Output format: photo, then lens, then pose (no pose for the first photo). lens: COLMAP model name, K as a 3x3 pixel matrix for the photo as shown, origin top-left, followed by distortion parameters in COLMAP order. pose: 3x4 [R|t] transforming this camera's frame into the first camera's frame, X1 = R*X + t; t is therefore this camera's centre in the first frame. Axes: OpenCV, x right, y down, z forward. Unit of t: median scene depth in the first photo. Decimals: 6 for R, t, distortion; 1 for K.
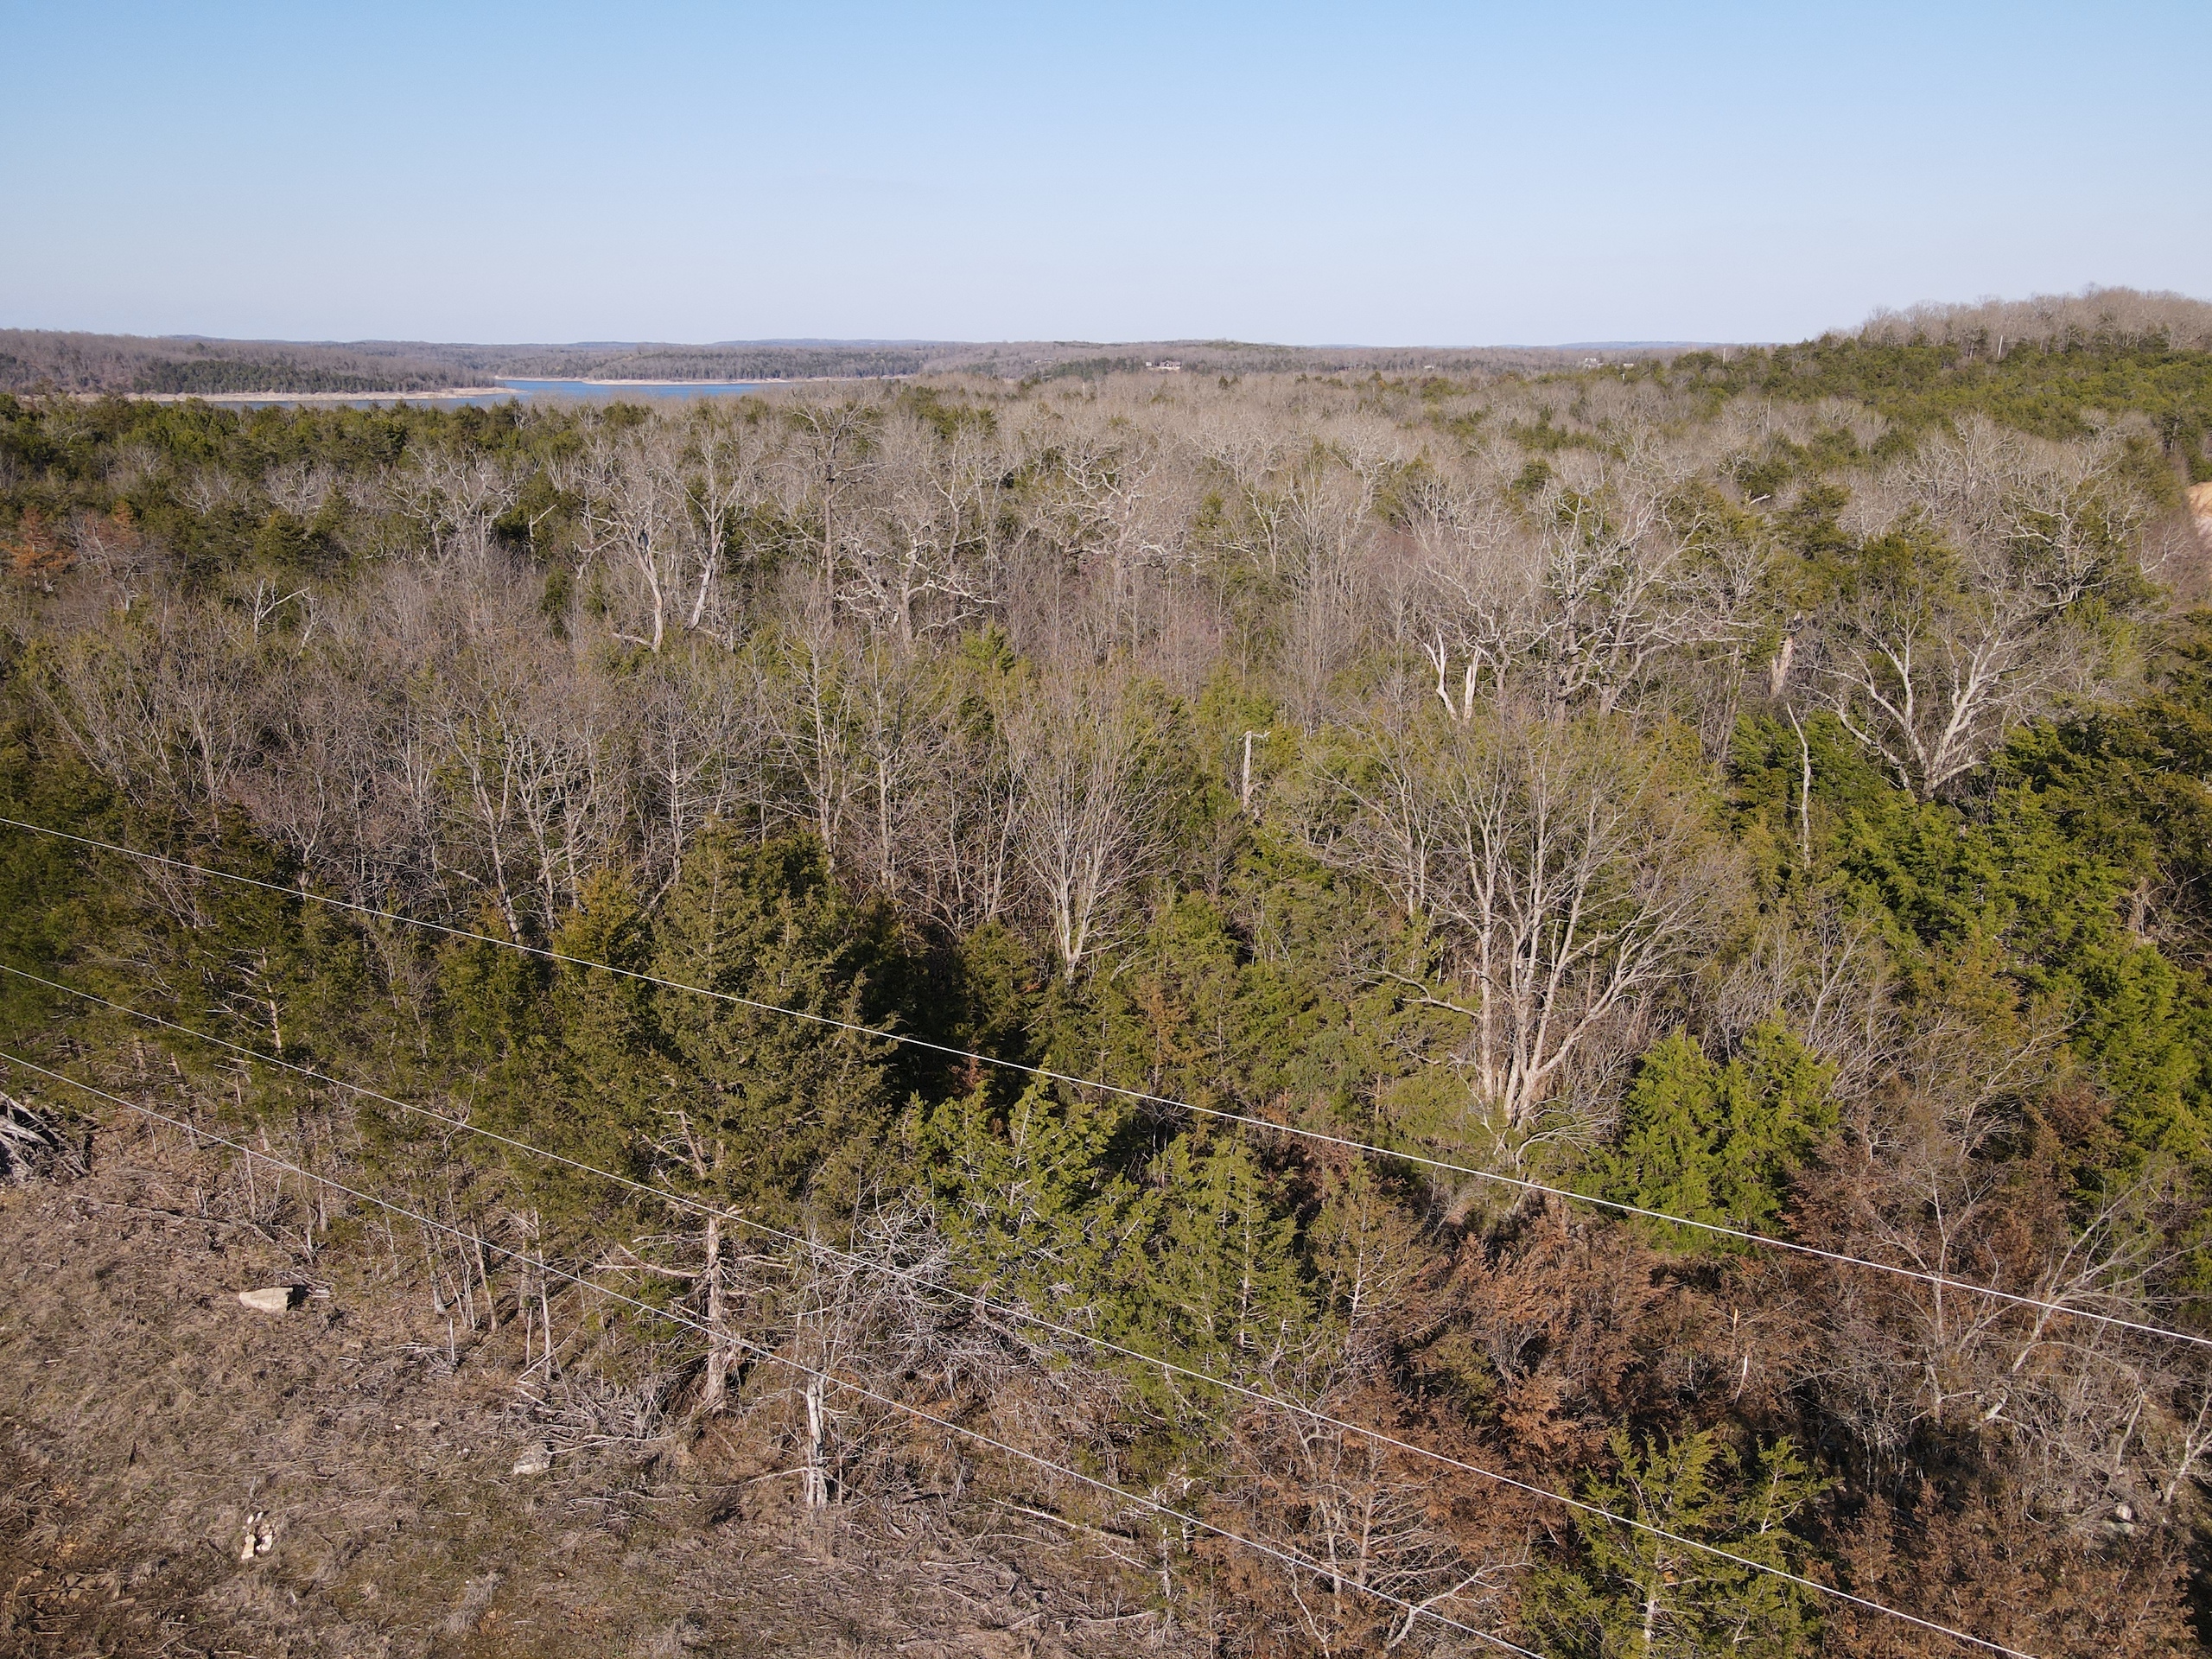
lens RADIAL K [[1622.9, 0, 1102.8], [0, 1622.9, 837.8], [0, 0, 1]] dist [0.008613, 0.008113]
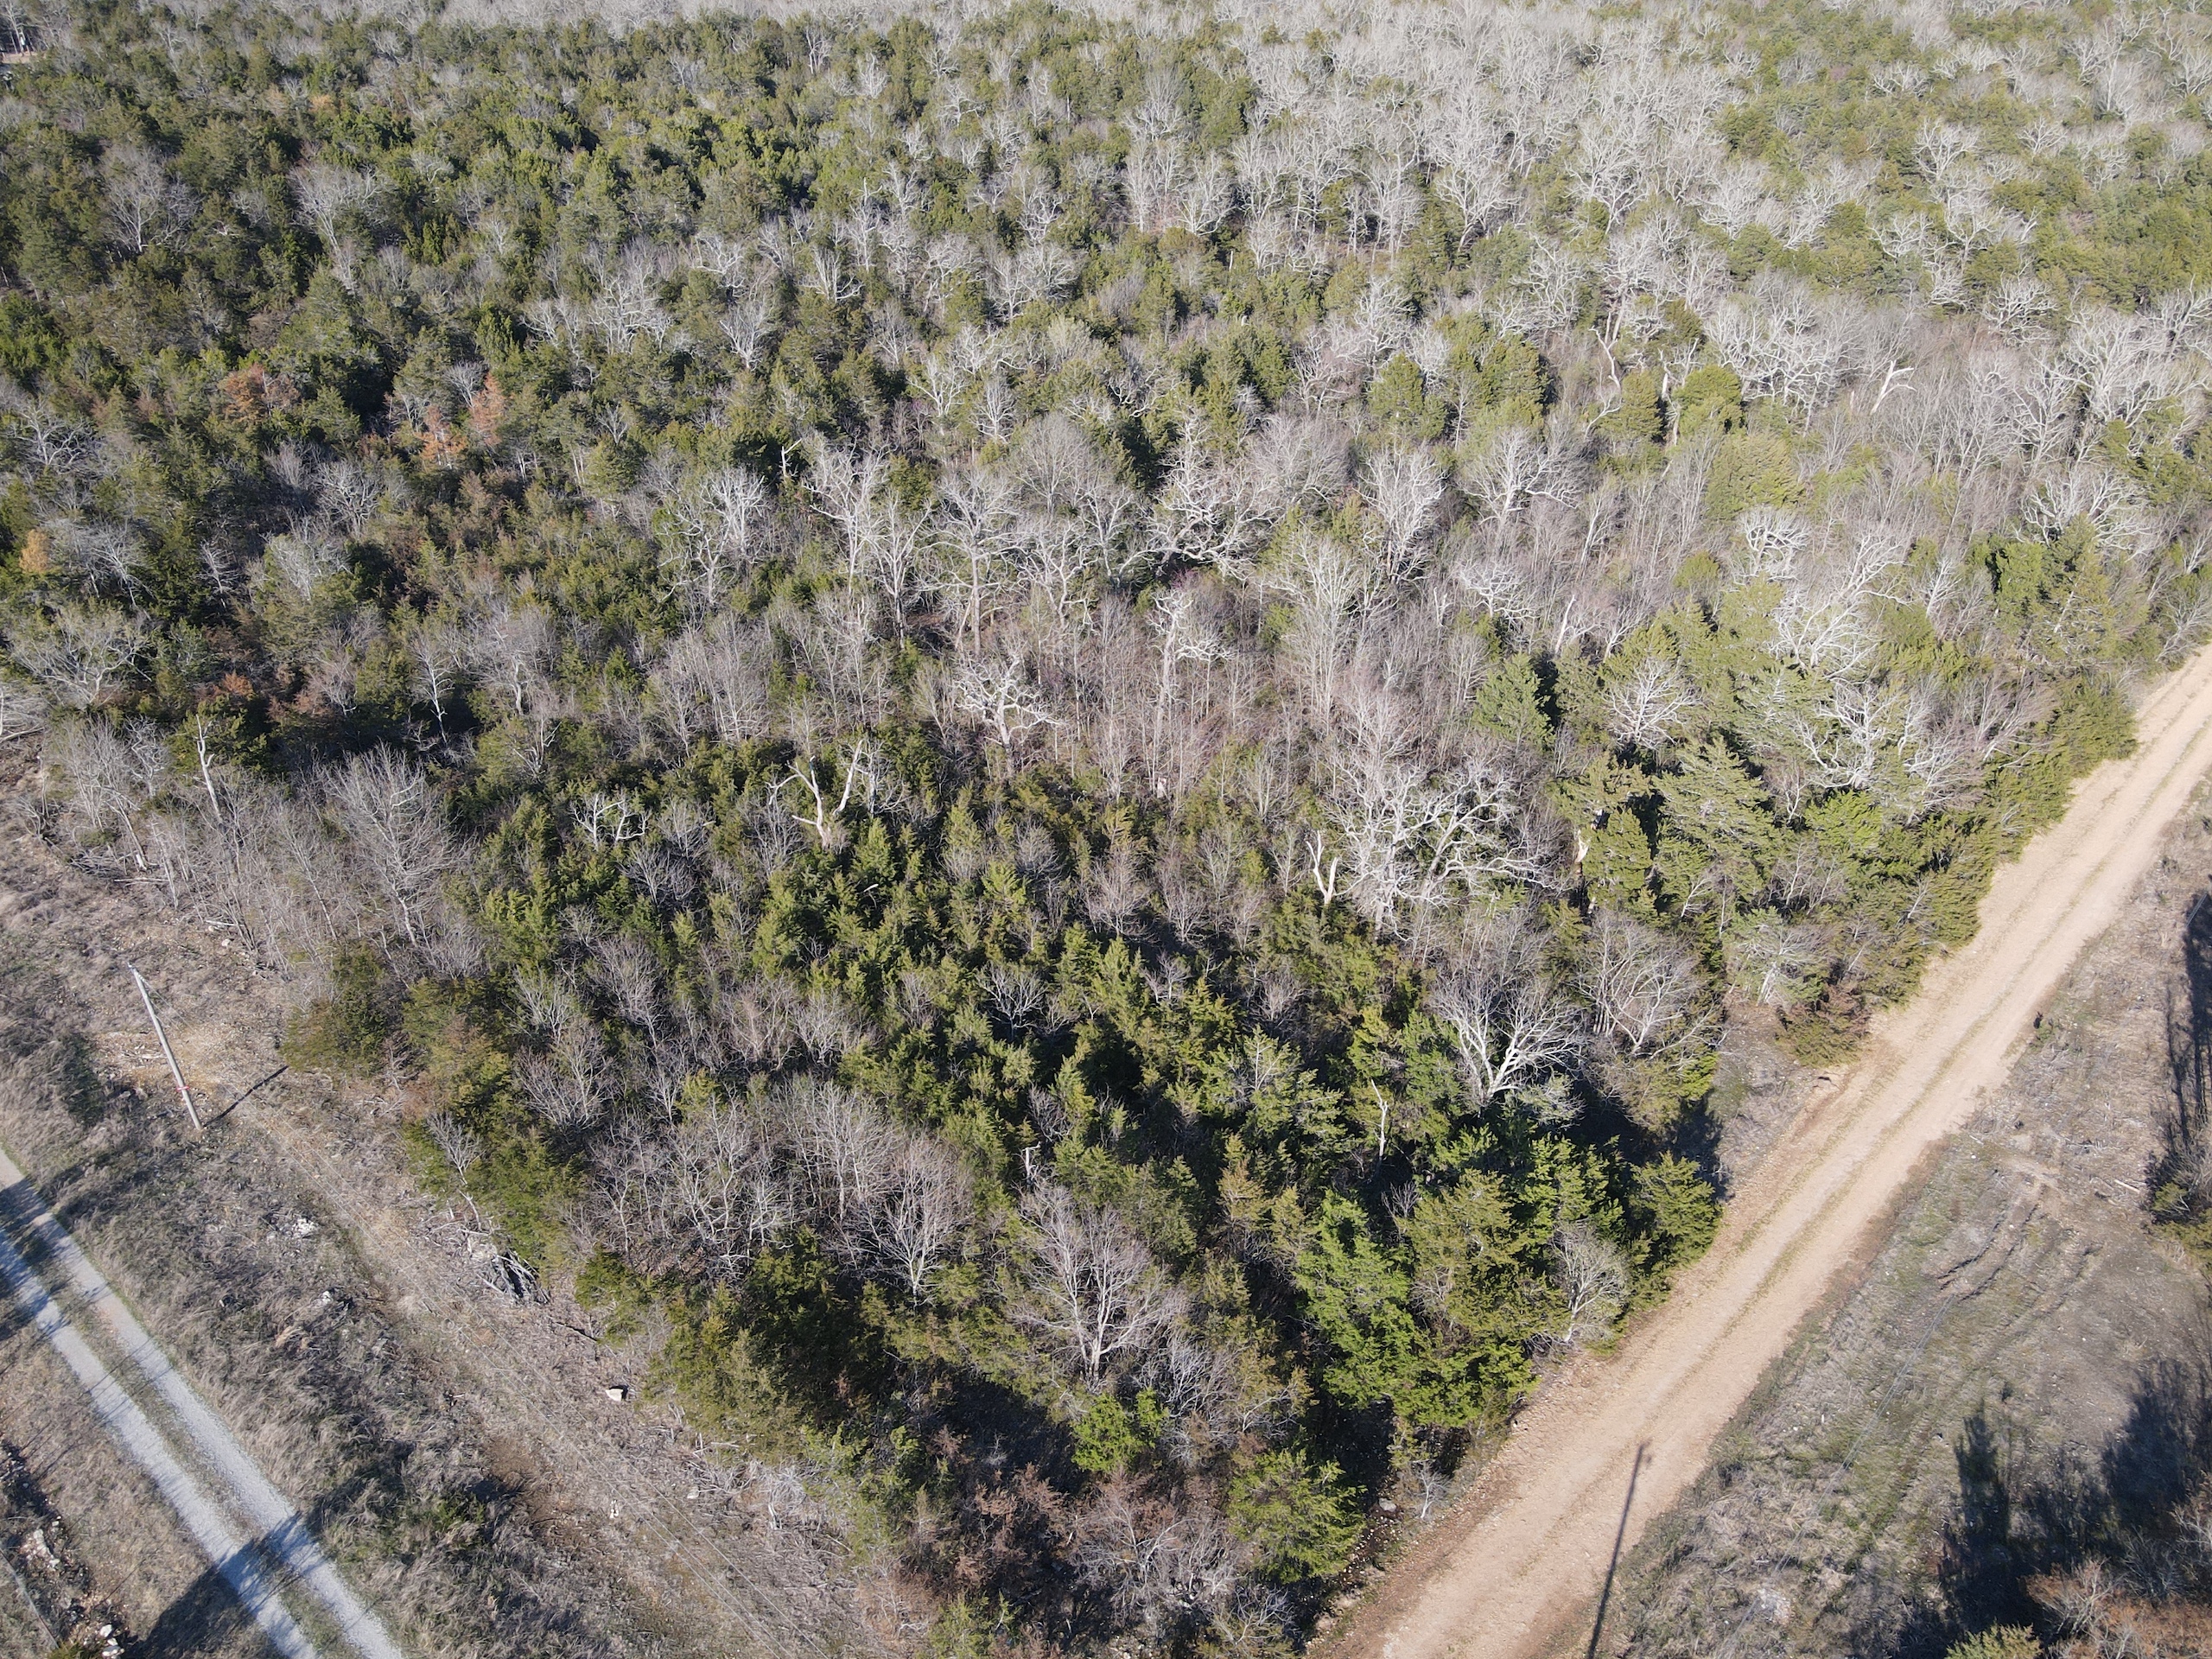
lens RADIAL K [[1622.9, 0, 1104.3], [0, 1622.9, 828.1], [0, 0, 1]] dist [0.008613, 0.008113]
pose [[0.980101, 0.112759, -0.163361, 0.544065], [-0.054703, 0.944551, 0.323775, -1.290697], [0.190811, -0.308396, 0.931924, -0.946664]]
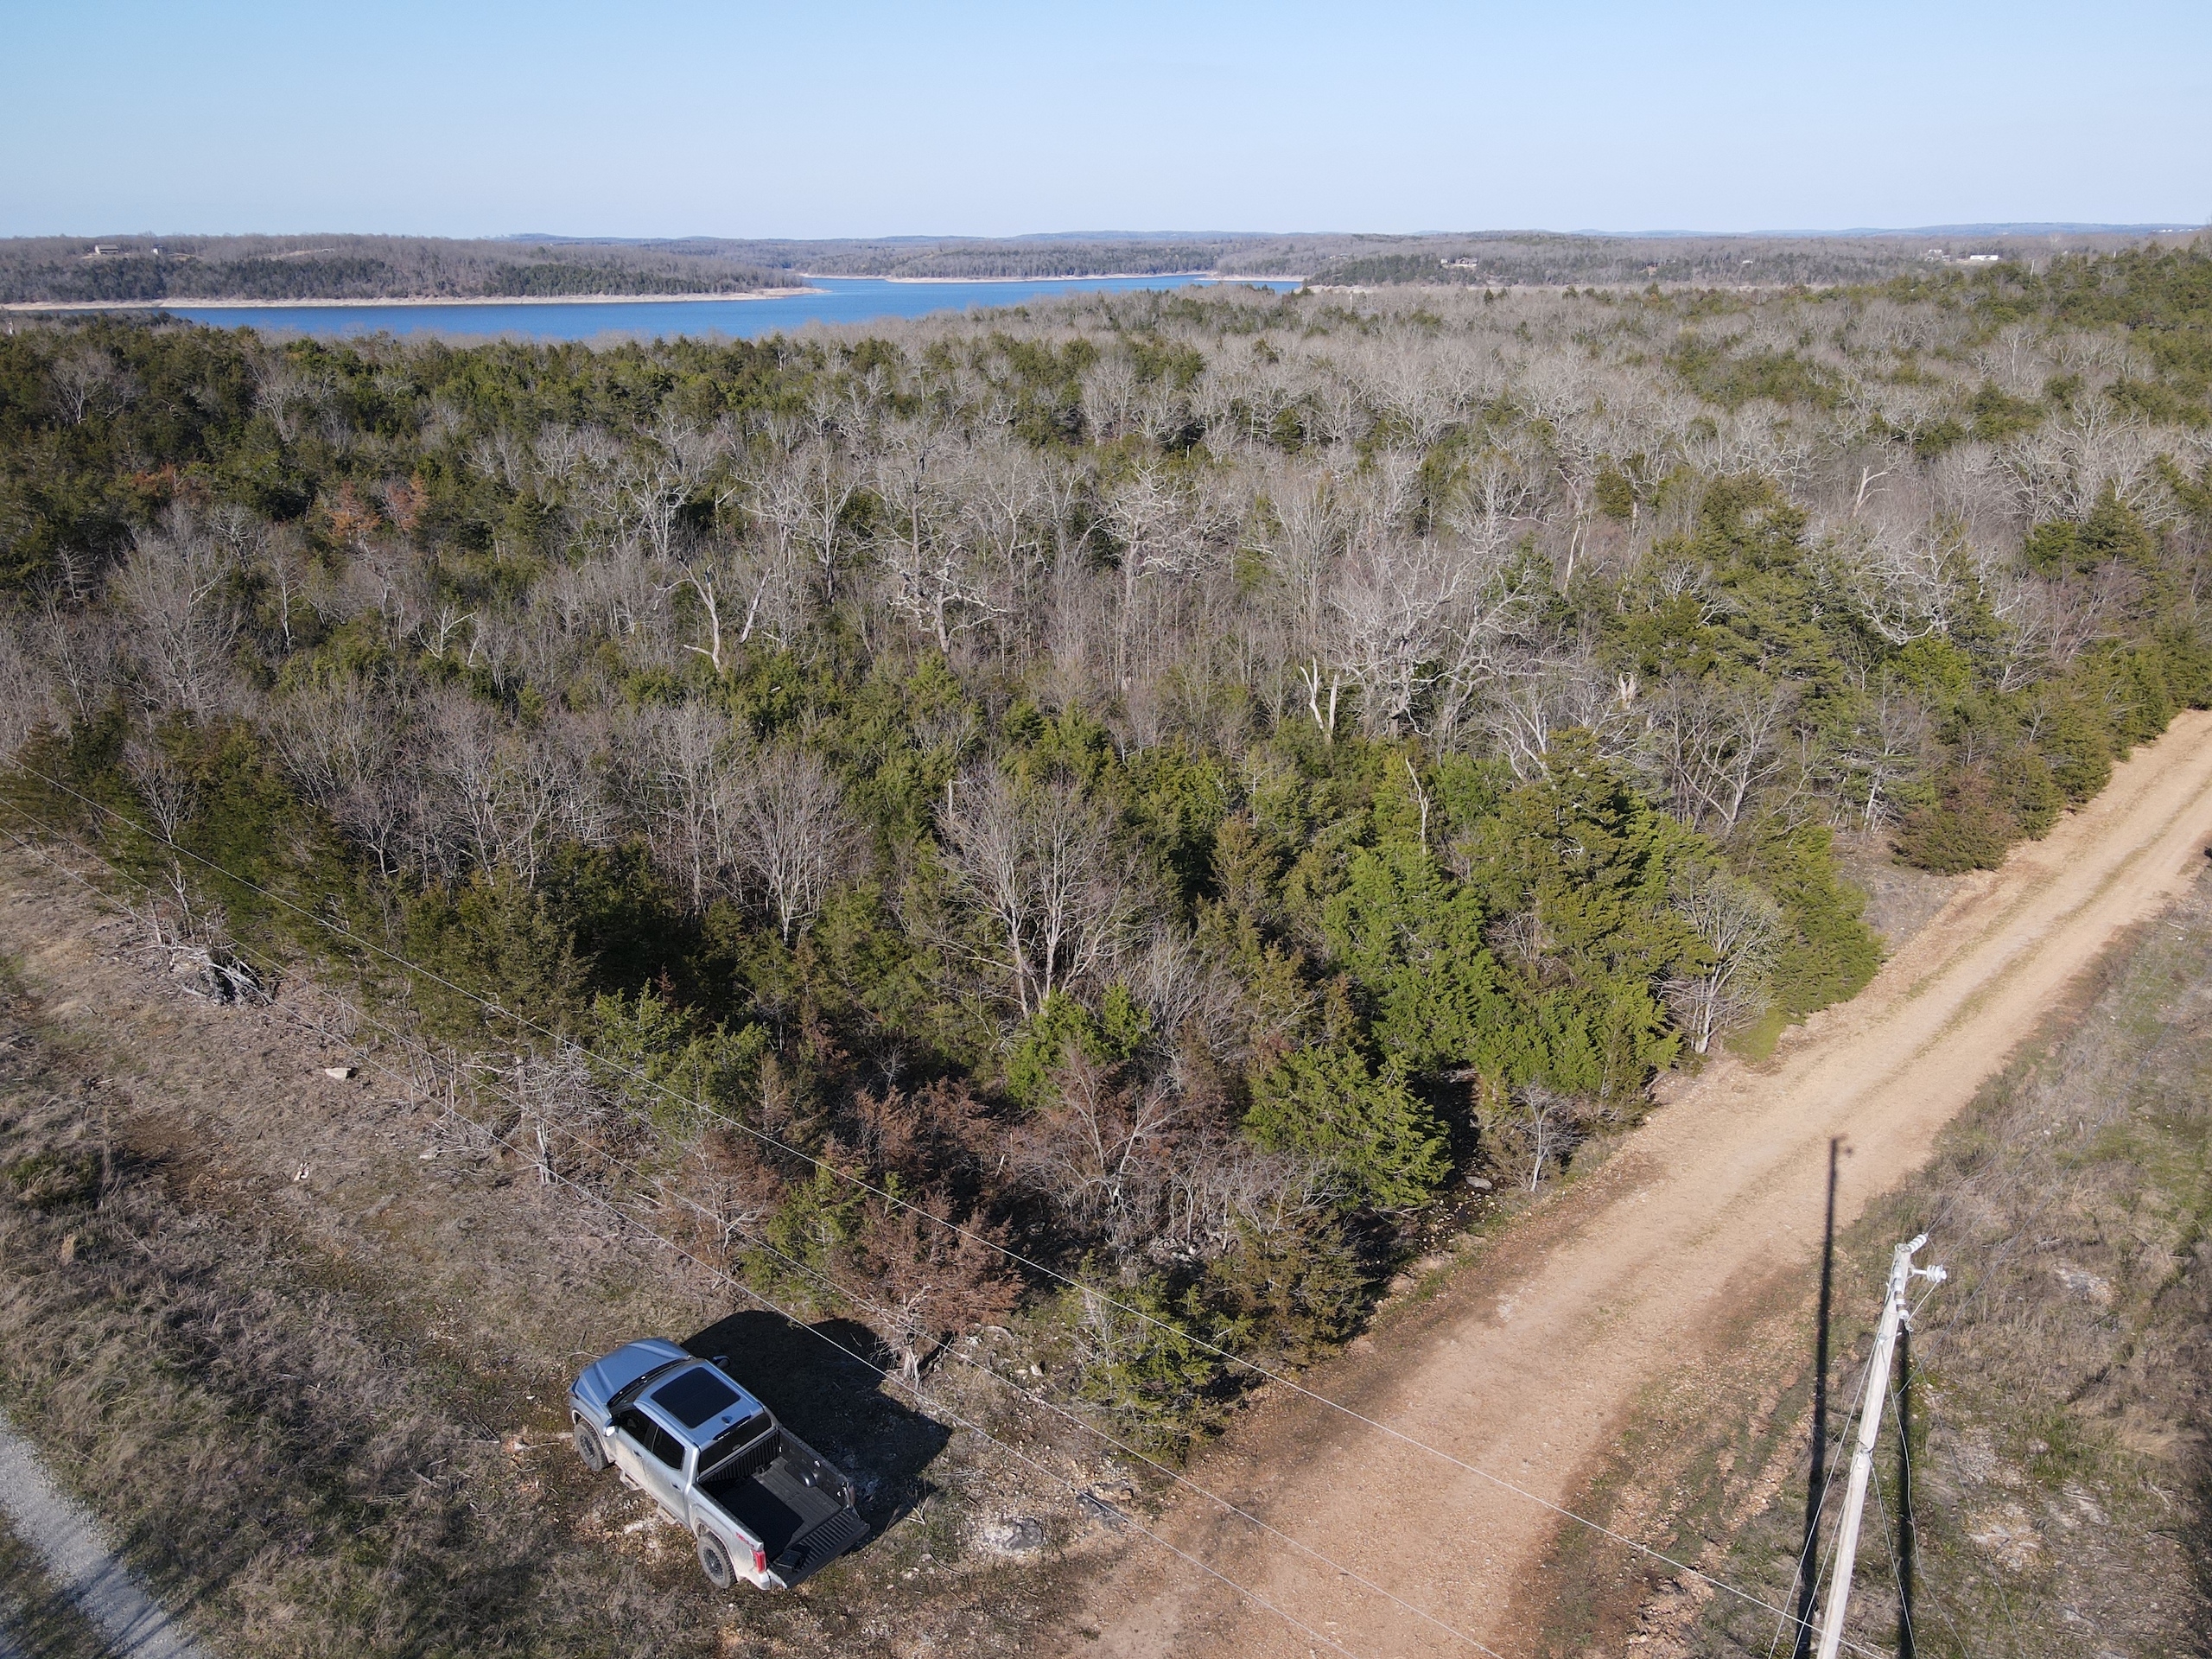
lens RADIAL K [[1622.9, 0, 1104.8], [0, 1622.9, 828.3], [0, 0, 1]] dist [0.008613, 0.008113]
pose [[0.984714, 0.052955, -0.165934, 0.556844], [-0.043686, 0.997300, 0.059025, -0.131079], [0.168612, -0.050873, 0.984369, -0.597312]]
